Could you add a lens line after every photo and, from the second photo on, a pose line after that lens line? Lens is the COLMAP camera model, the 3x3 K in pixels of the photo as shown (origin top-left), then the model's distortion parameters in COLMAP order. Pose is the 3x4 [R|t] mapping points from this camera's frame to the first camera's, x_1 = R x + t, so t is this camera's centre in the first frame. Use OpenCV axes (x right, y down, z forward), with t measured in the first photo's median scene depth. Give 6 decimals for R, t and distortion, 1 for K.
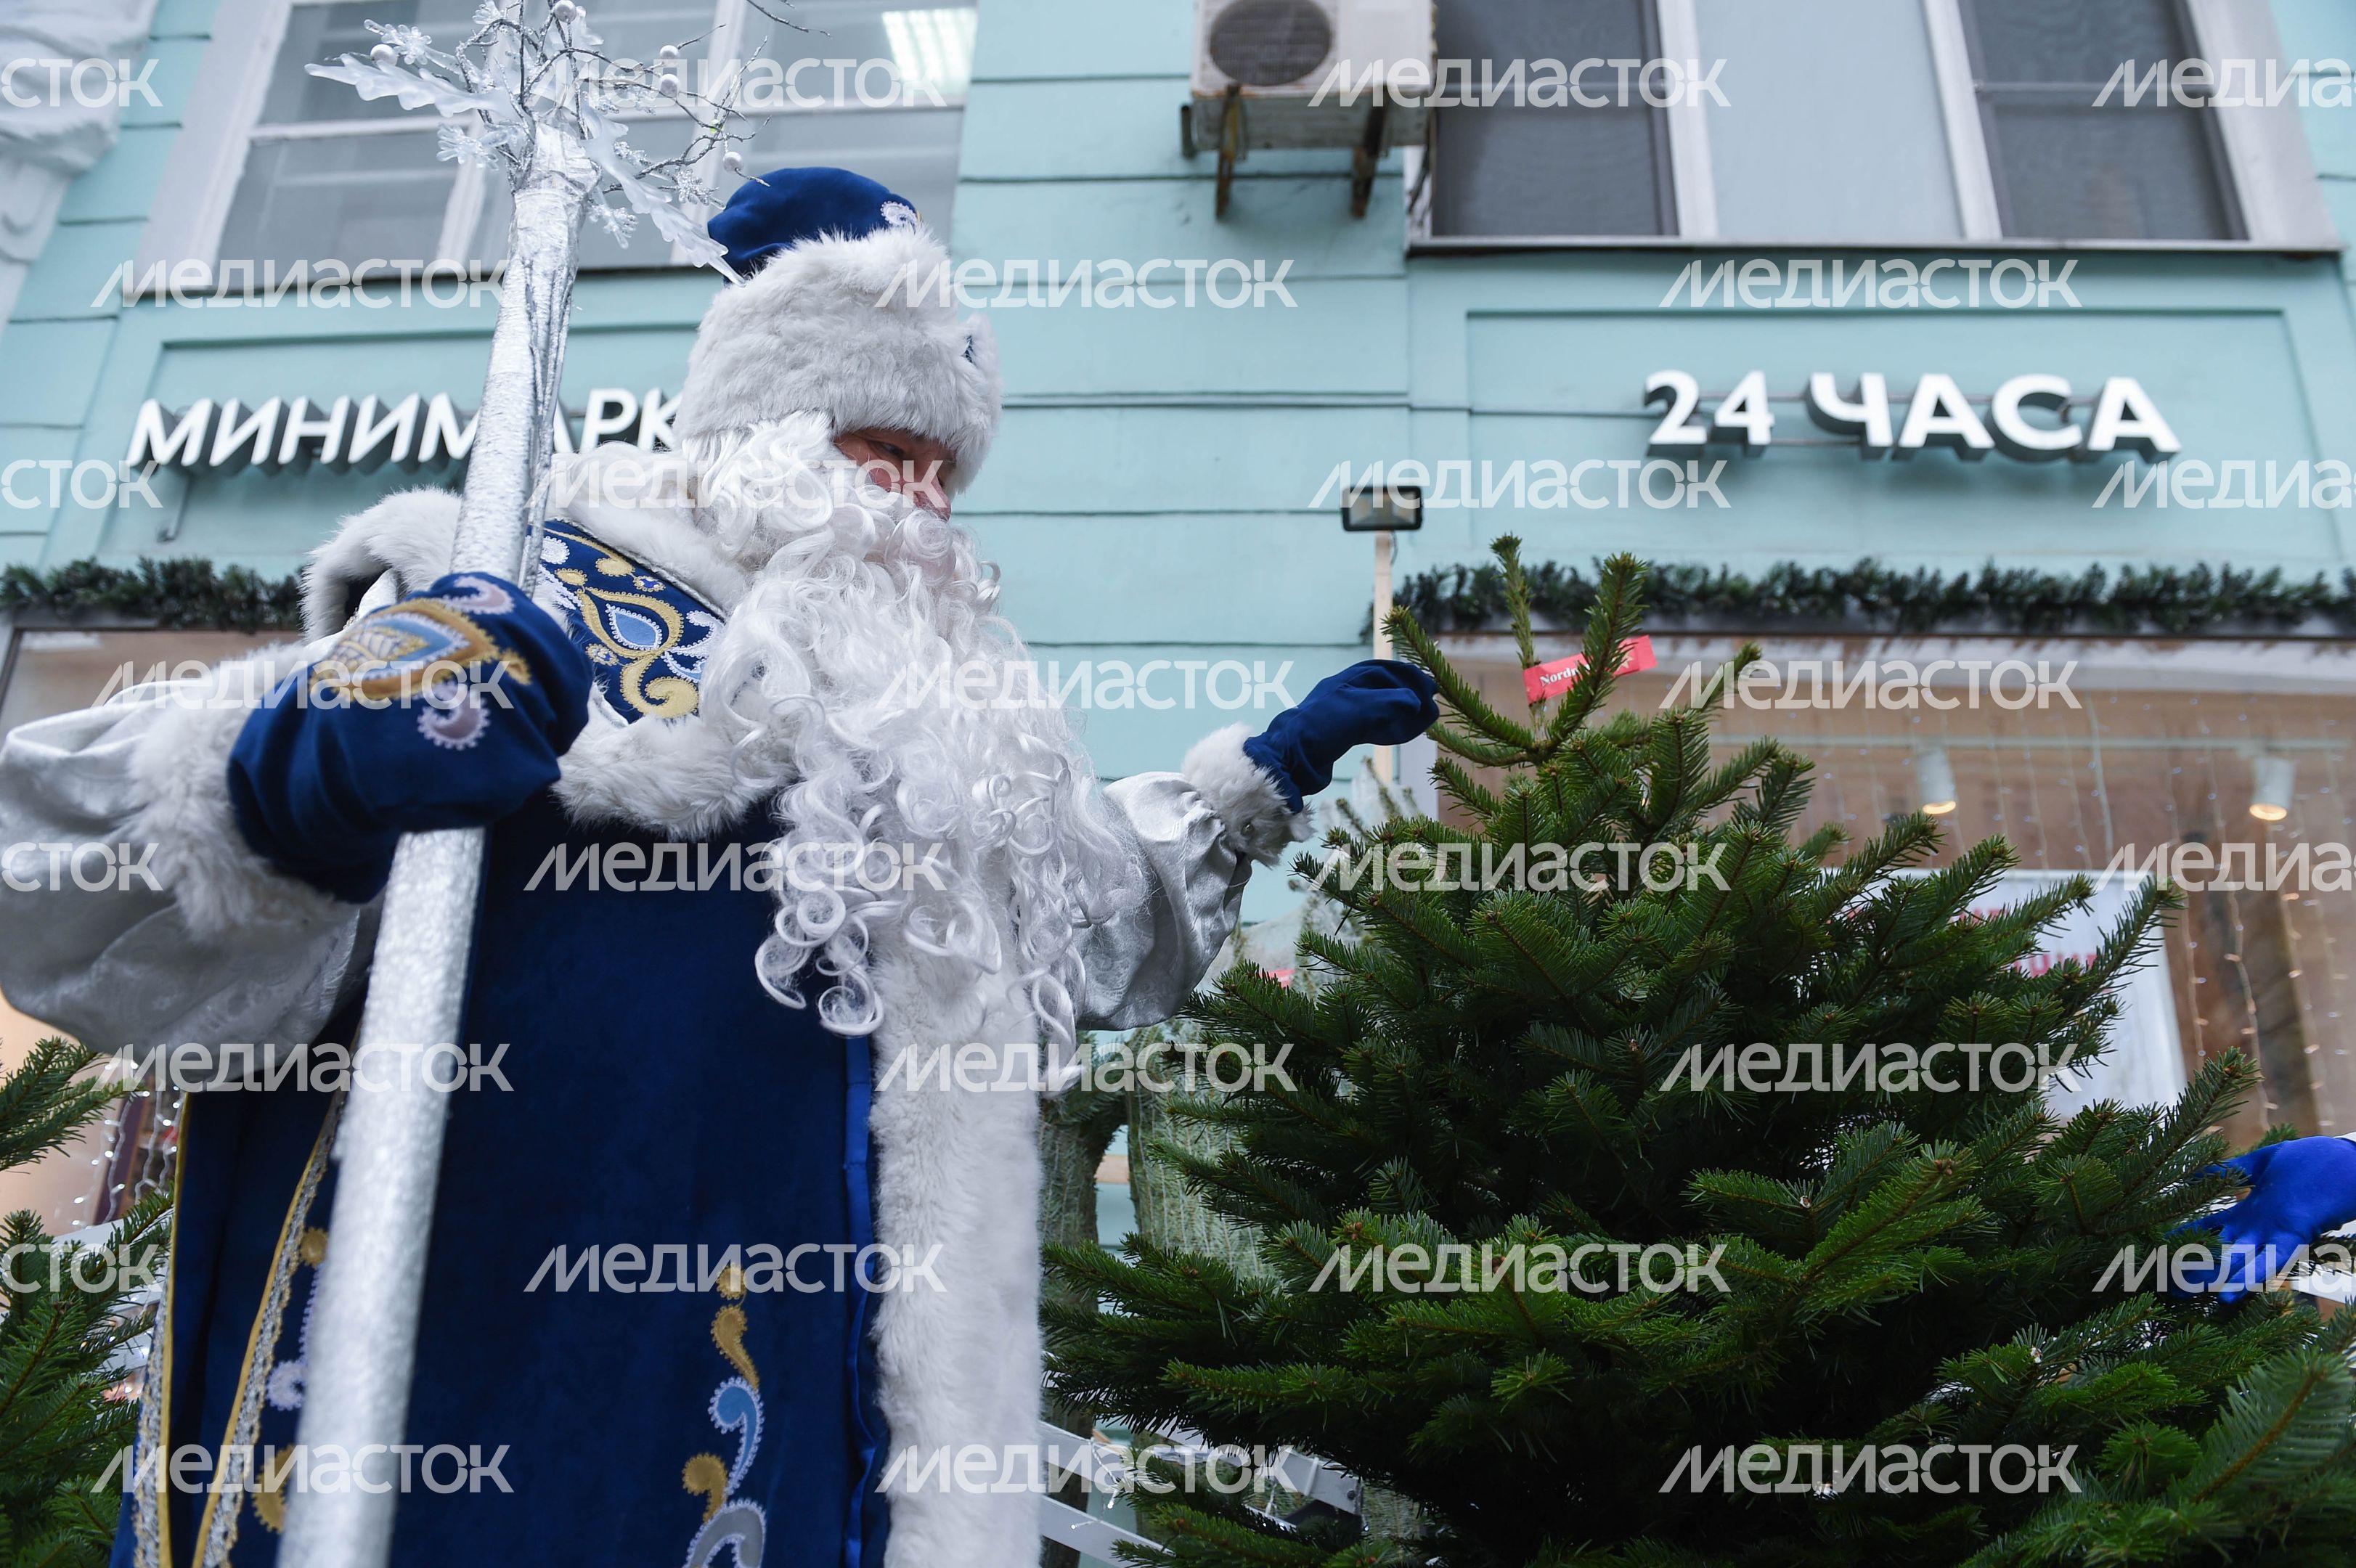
lens RADIAL K [[1638.8, 0, 1178.0], [0, 1638.8, 784.0], [0, 0, 1]] dist [-0.050997, -0.000811]
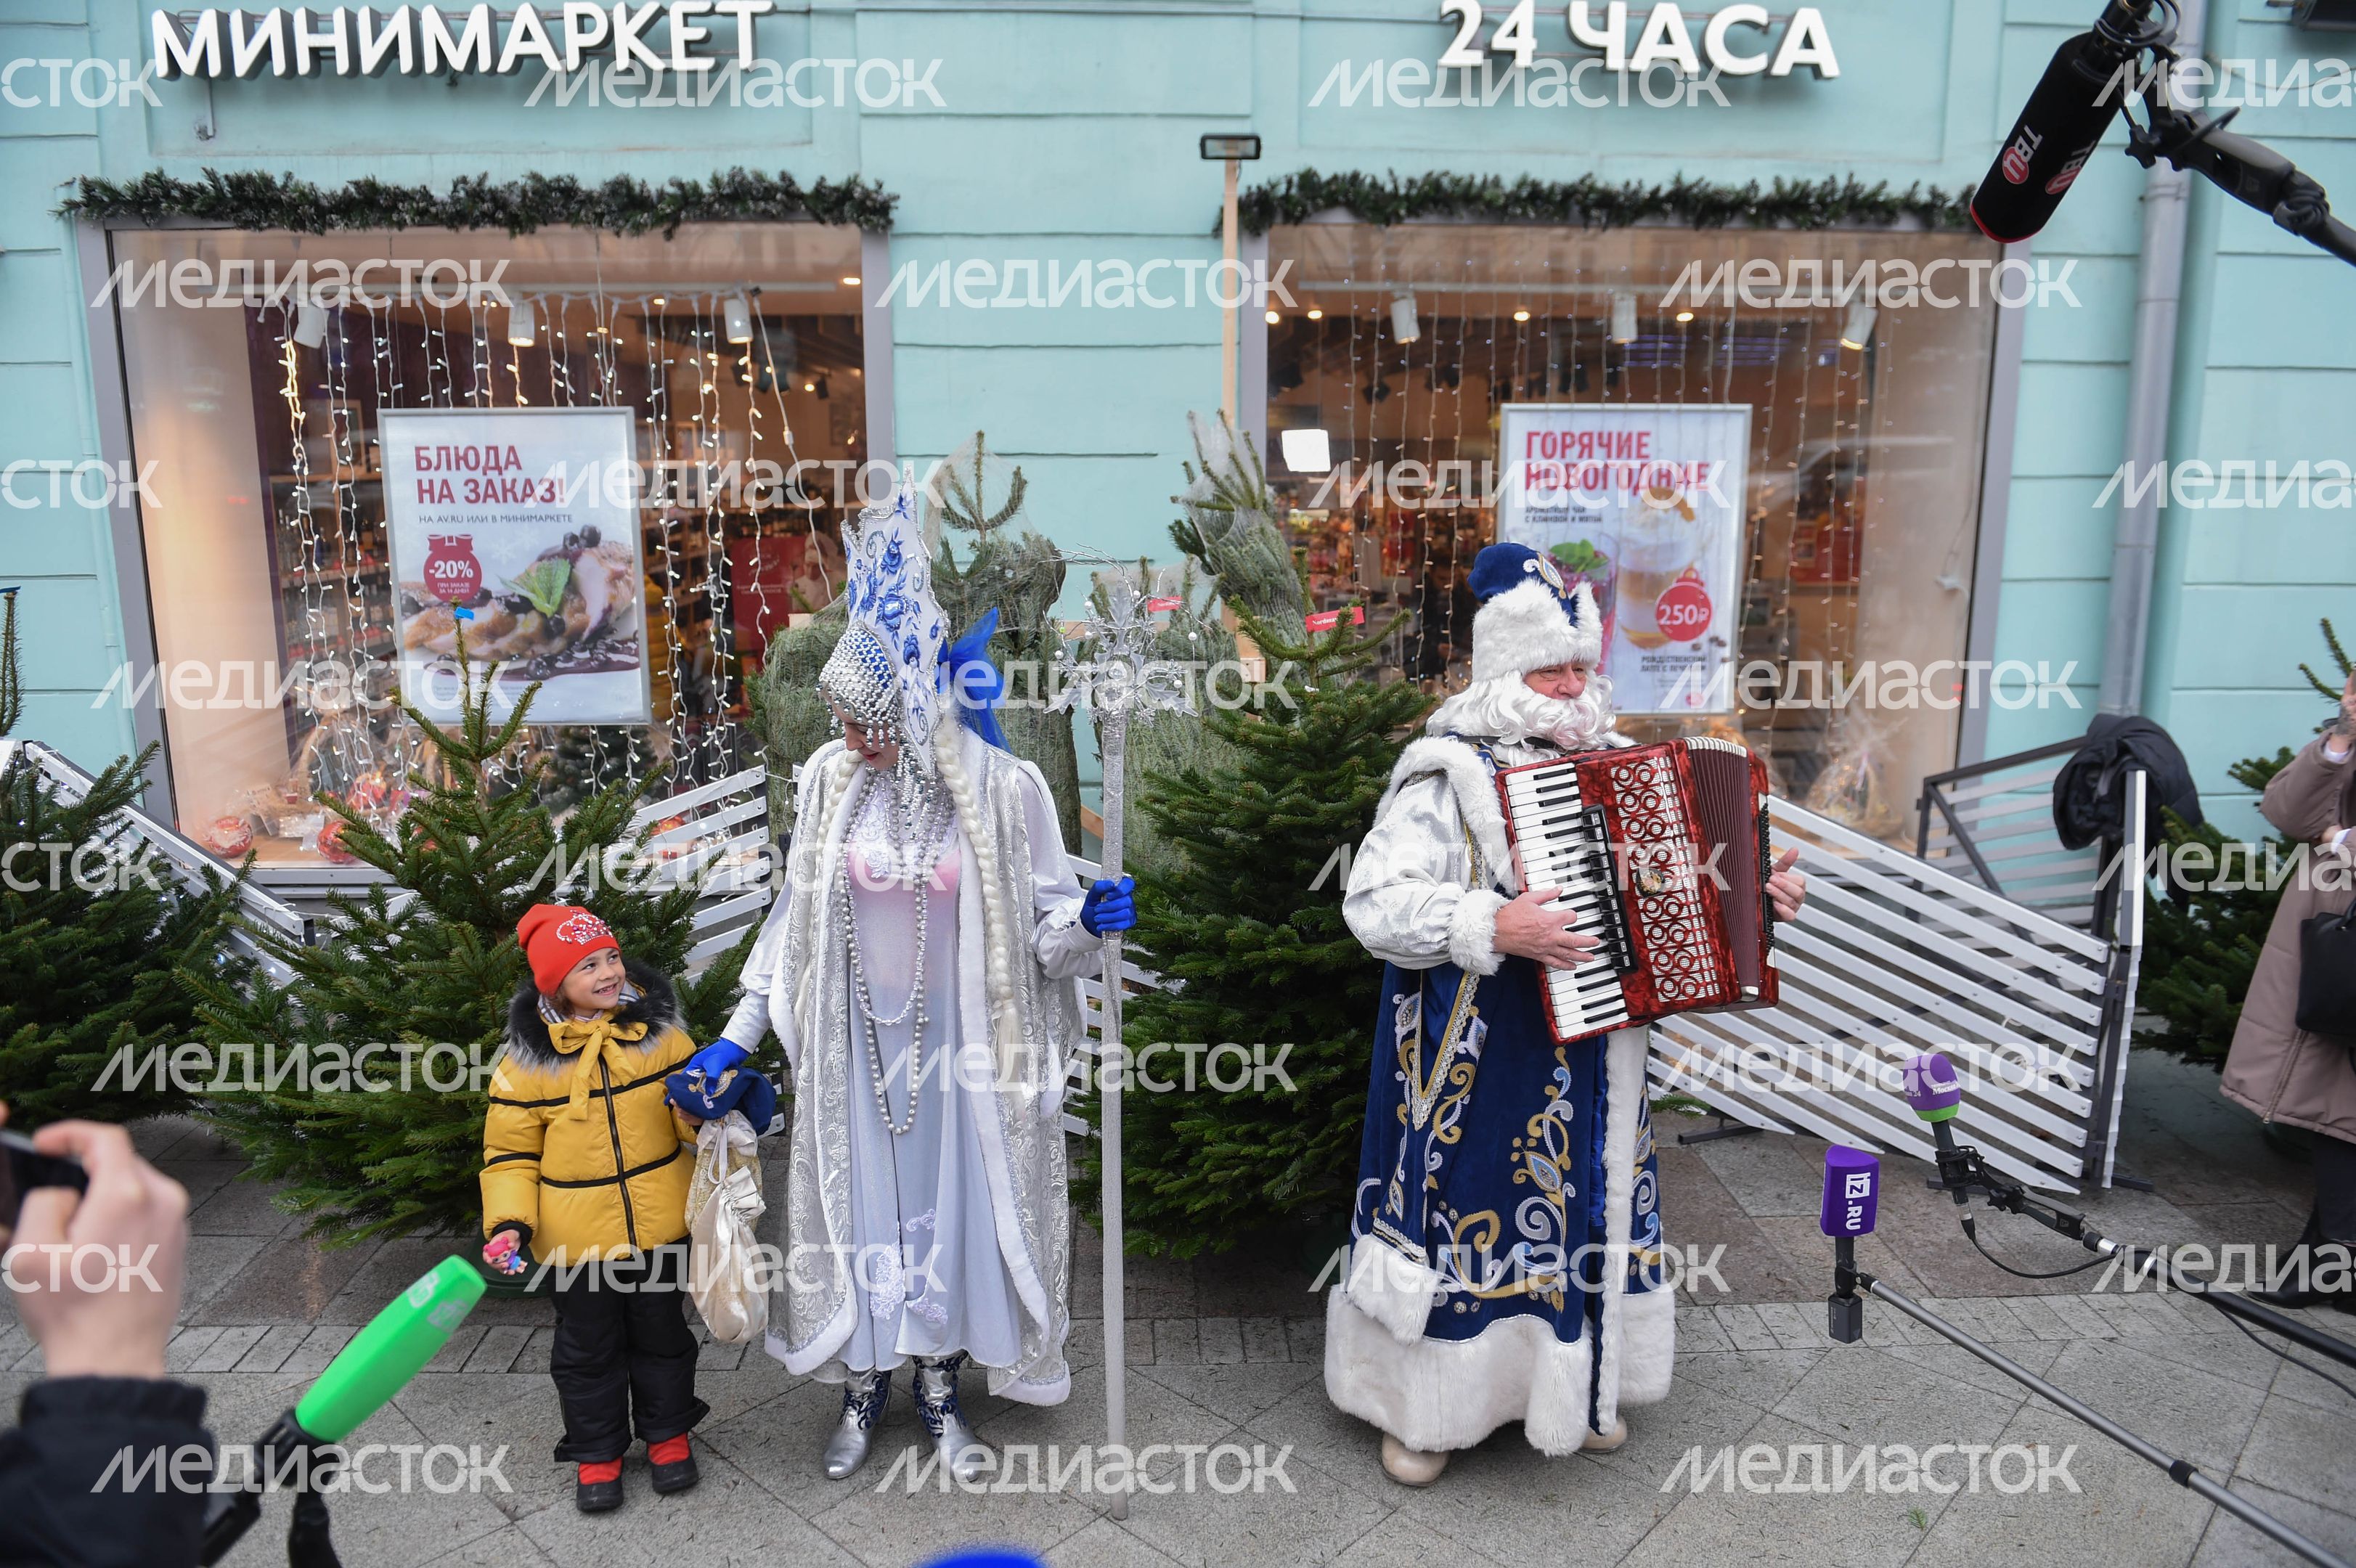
lens RADIAL K [[1672.0, 0, 1178.0], [0, 1672.0, 784.0], [0, 0, 1]] dist [-0.022212, -0.000591]
pose [[0.994234, -0.056592, 0.091080, -0.065742], [0.001293, 0.855655, 0.517546, -0.406331], [-0.107222, -0.514444, 0.850794, -0.382828]]
